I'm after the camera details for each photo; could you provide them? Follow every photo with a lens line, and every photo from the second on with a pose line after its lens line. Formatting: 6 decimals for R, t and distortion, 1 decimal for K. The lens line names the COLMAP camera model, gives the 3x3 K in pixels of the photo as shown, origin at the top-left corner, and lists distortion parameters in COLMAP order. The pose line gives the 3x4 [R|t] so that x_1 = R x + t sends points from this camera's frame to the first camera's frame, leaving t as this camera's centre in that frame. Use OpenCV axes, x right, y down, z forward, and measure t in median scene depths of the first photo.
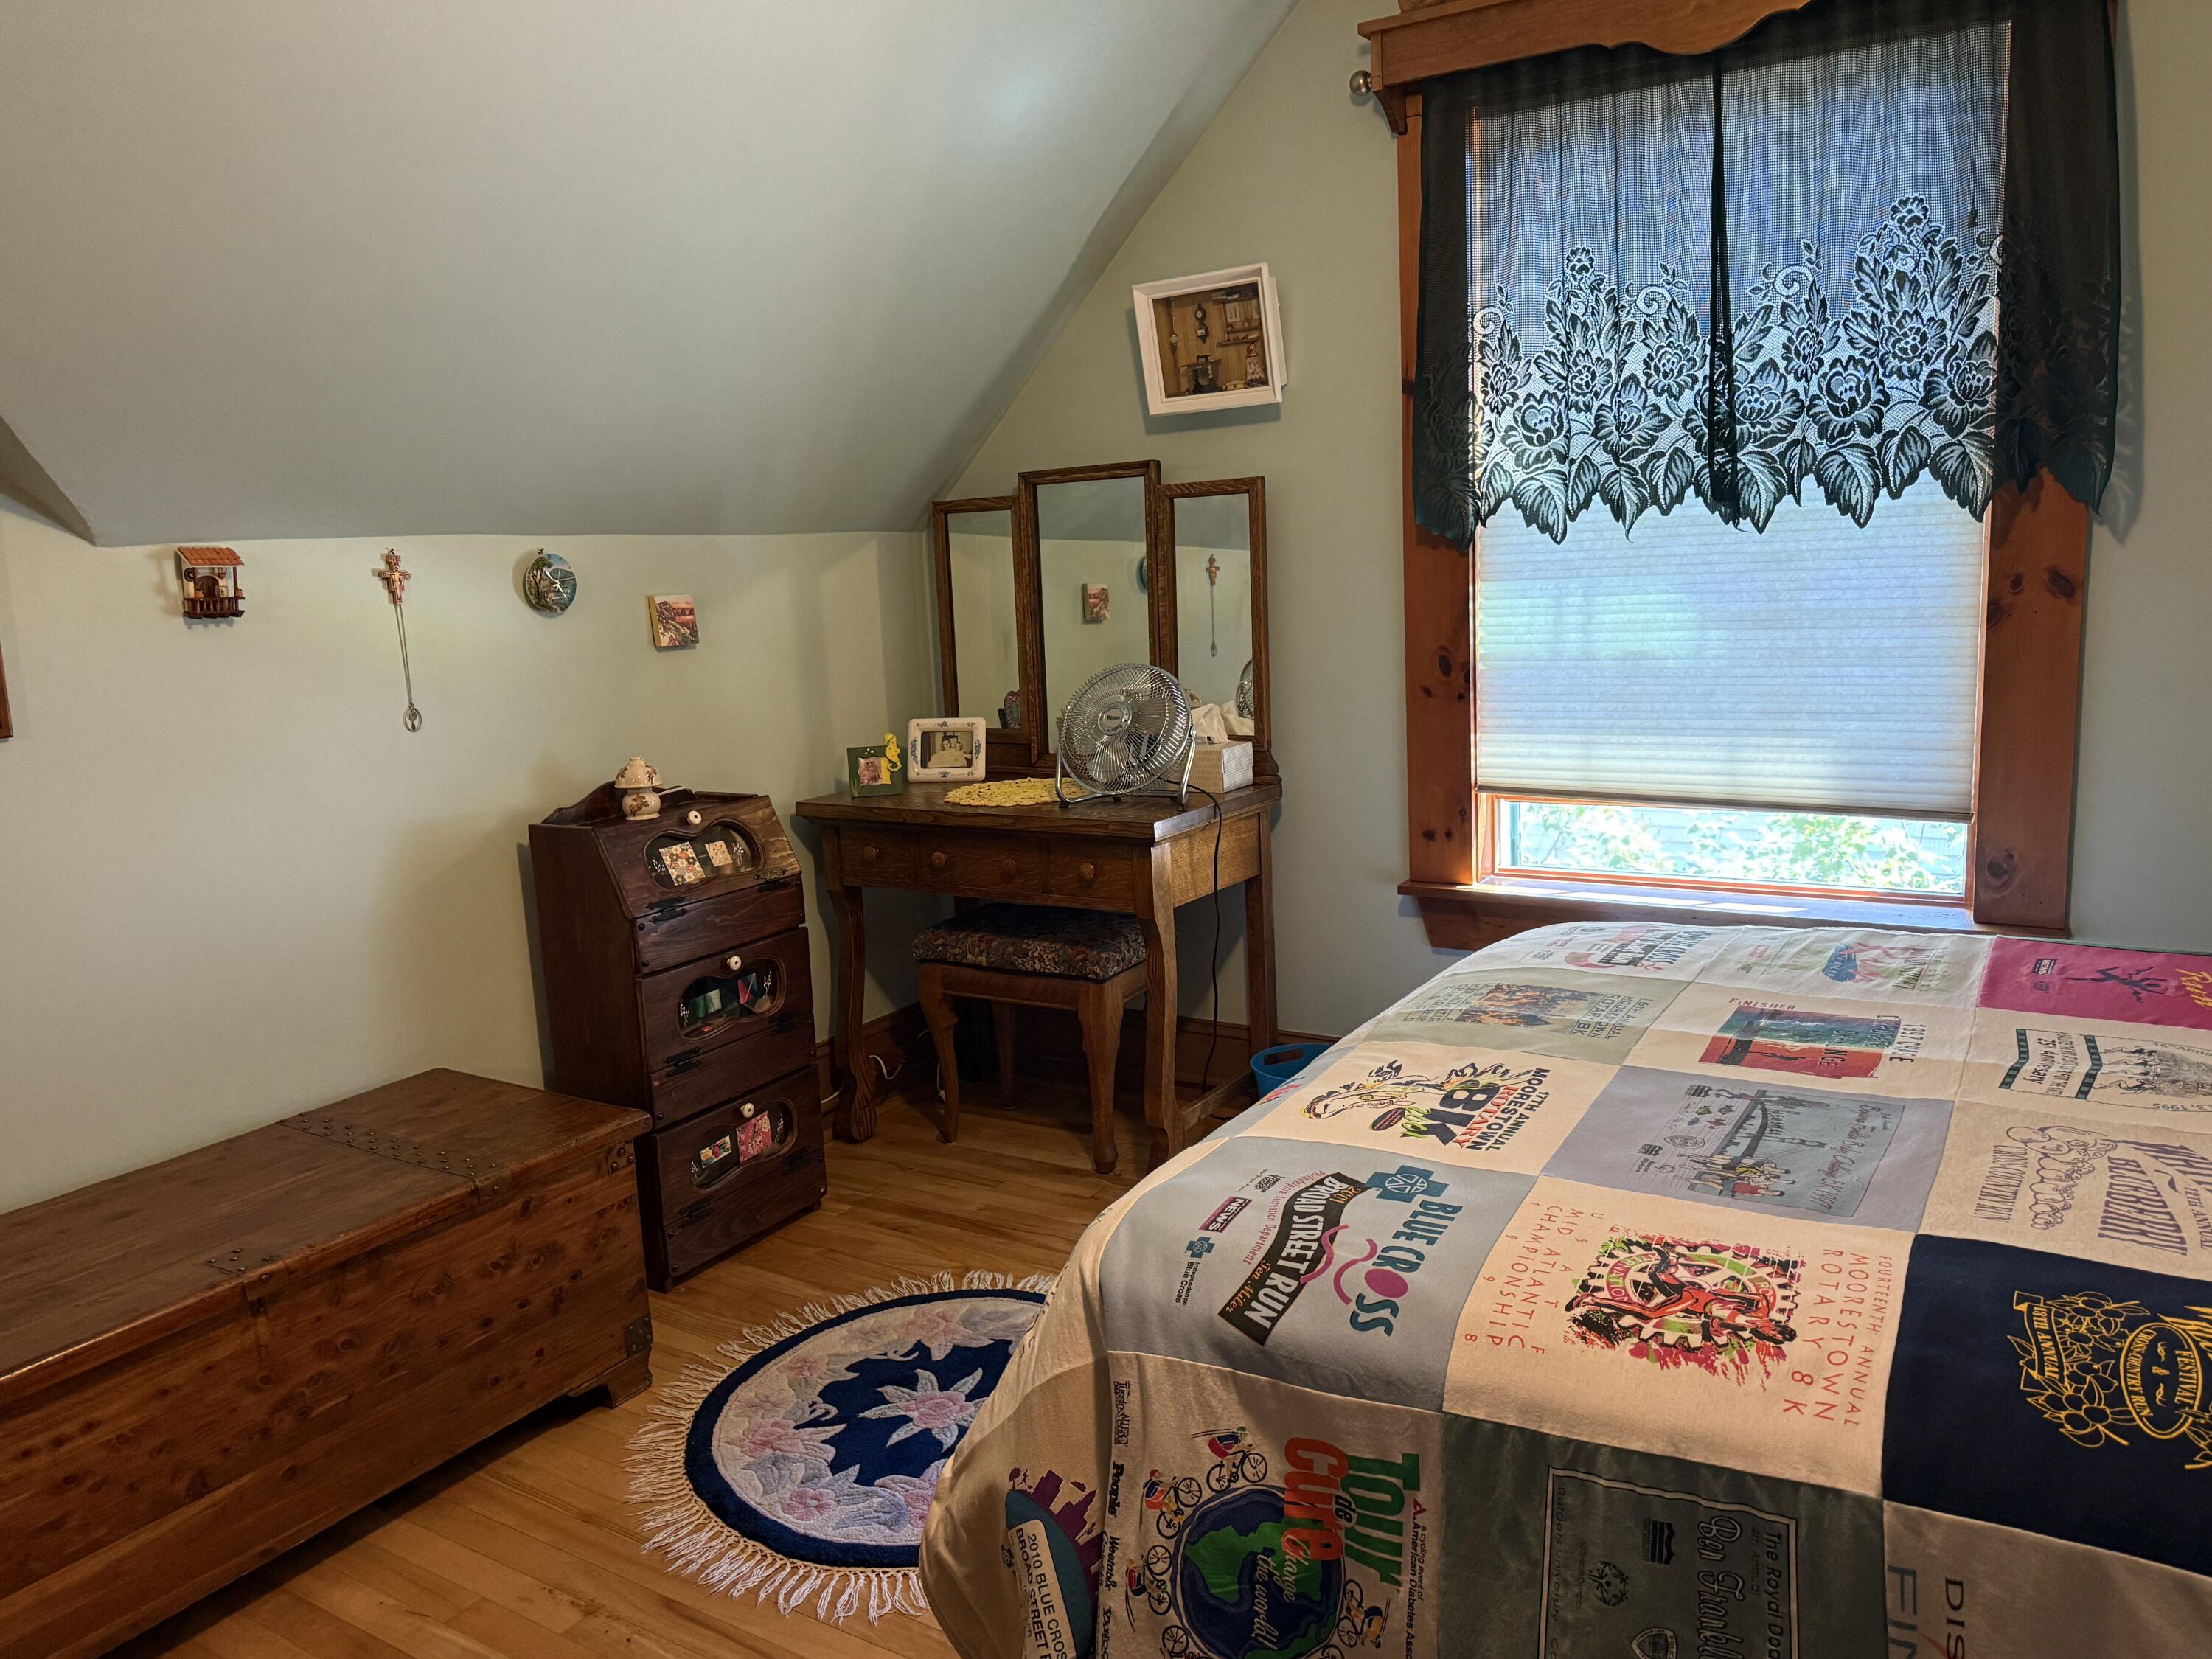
lens RADIAL K [[1590.5, 0, 1114.3], [0, 1590.5, 830.2], [0, 0, 1]] dist [0.092379, -0.152472]
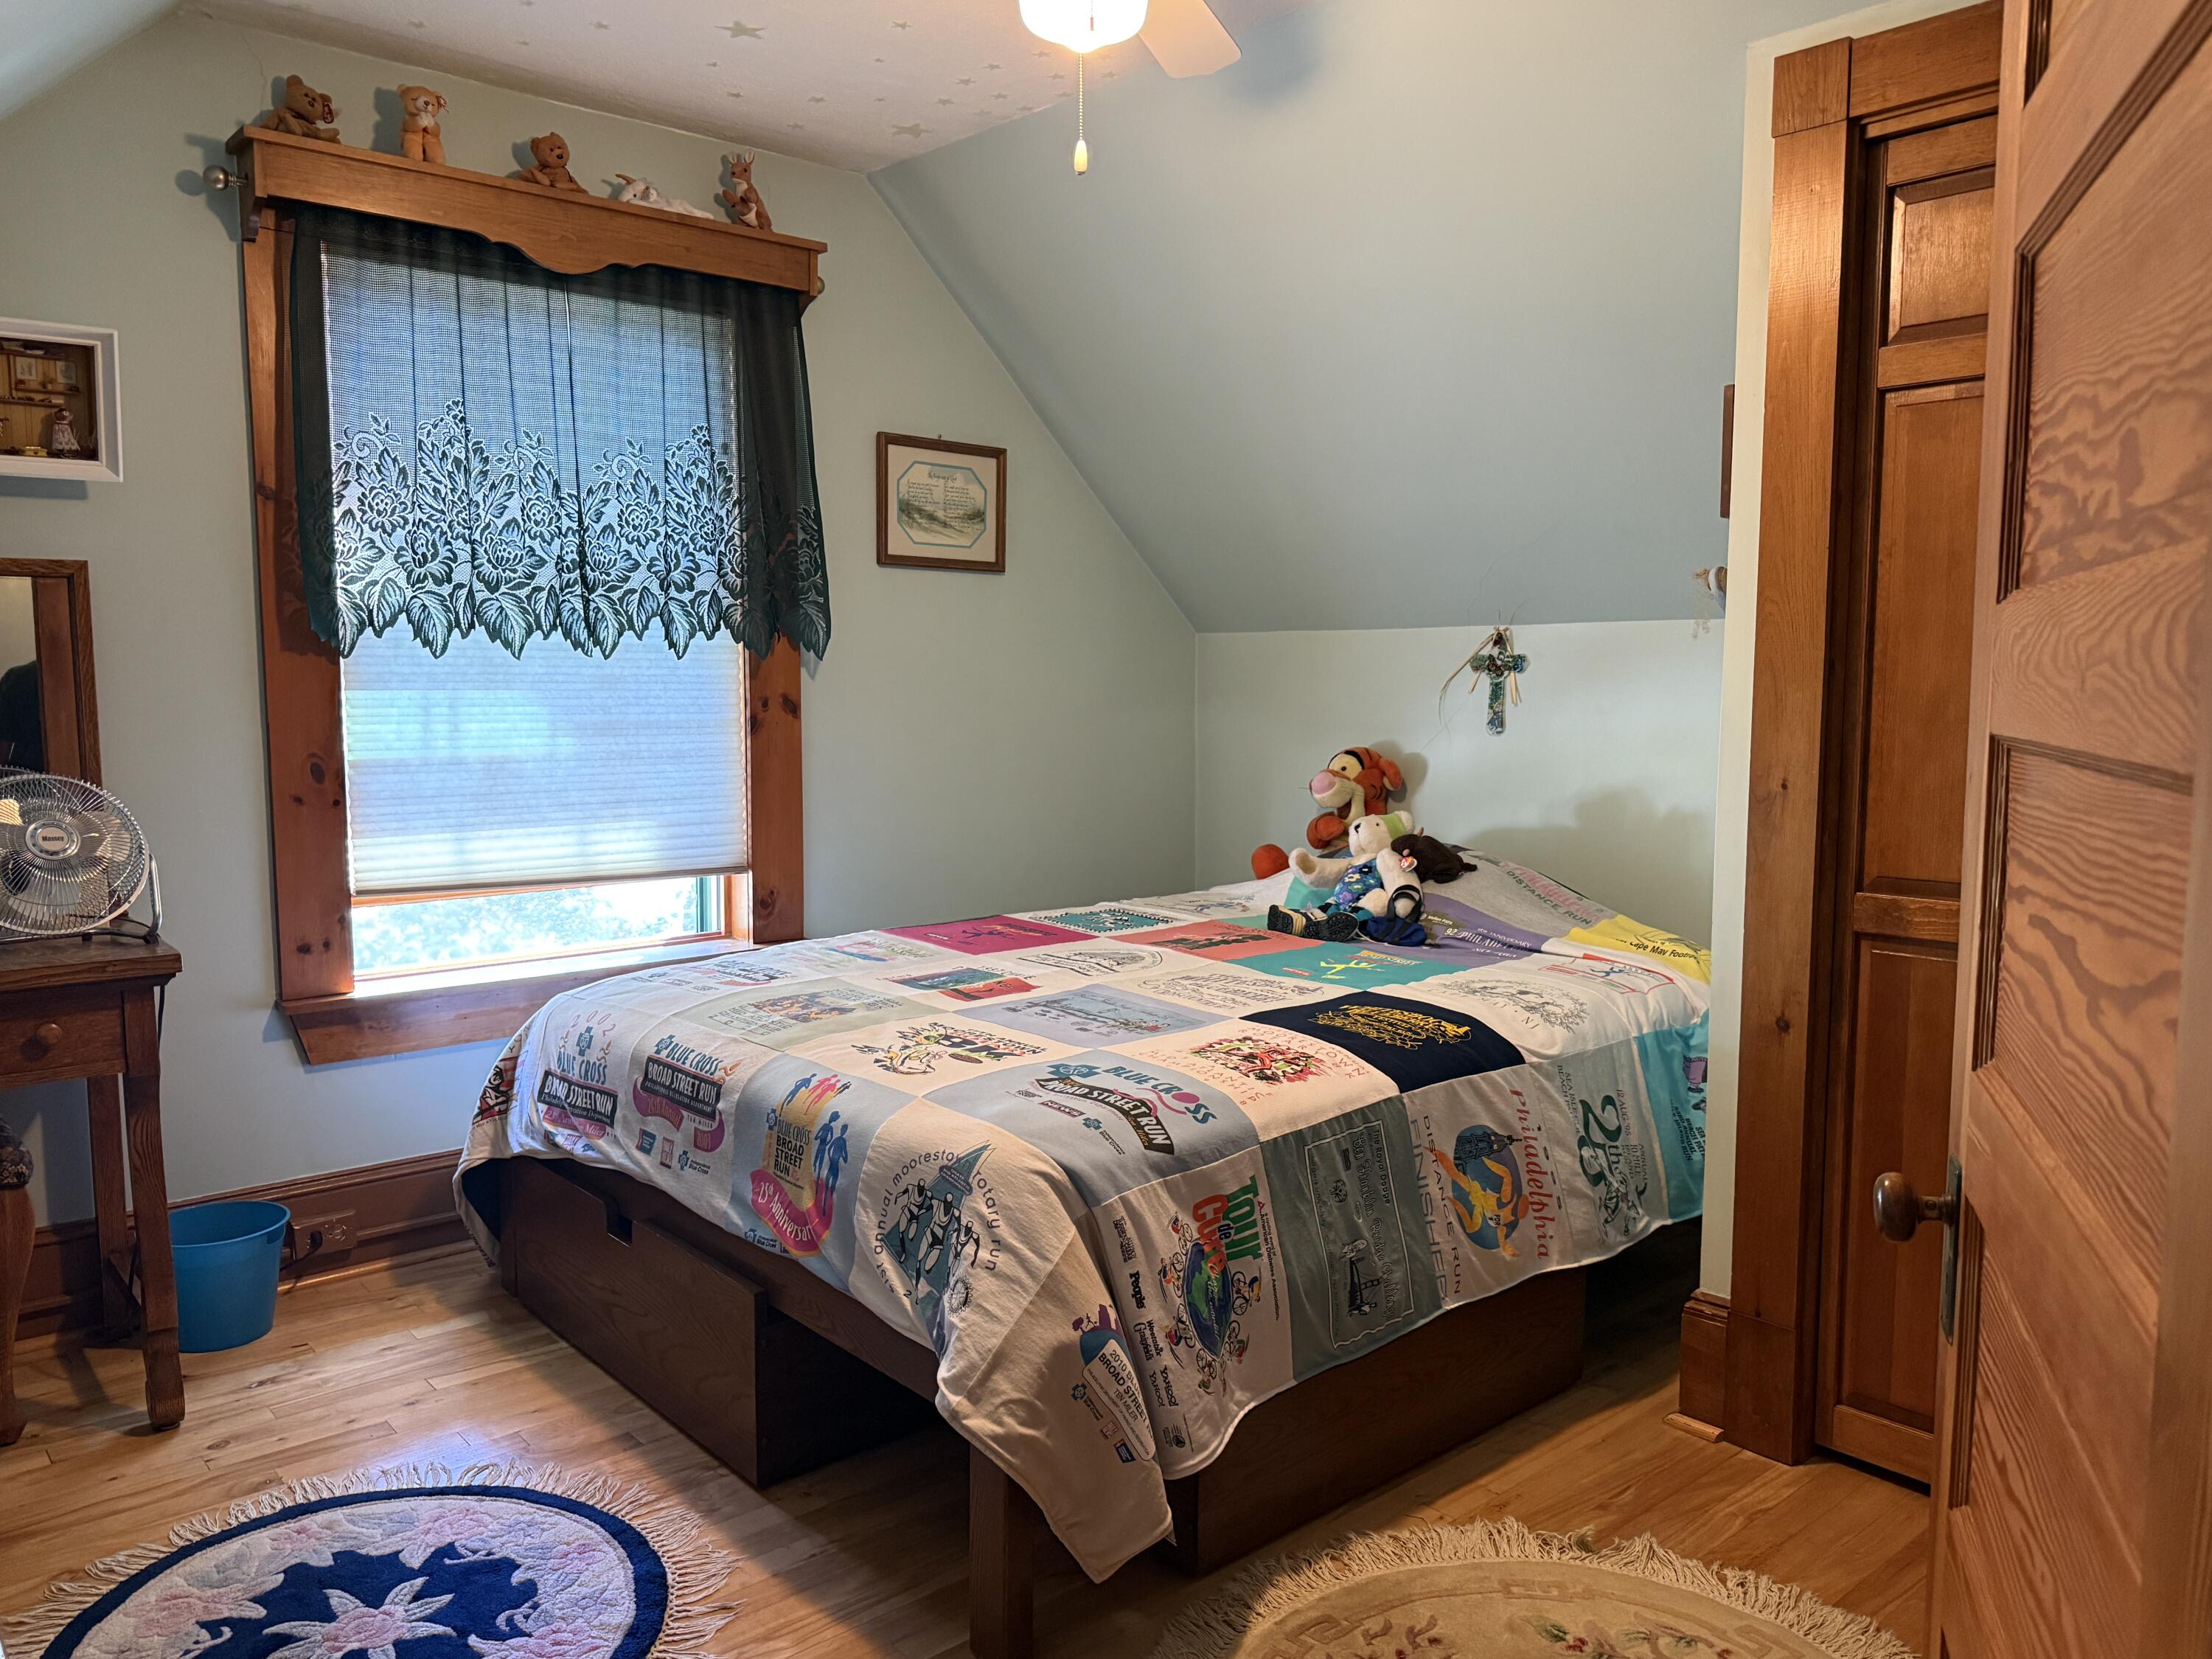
lens RADIAL K [[1590.5, 0, 1114.3], [0, 1590.5, 830.2], [0, 0, 1]] dist [0.092379, -0.152472]
pose [[0.277915, -0.045118, 0.959545, -0.664154], [0.146467, 0.989207, 0.004091, -0.000218], [-0.949374, 0.139405, 0.281524, 0.280641]]
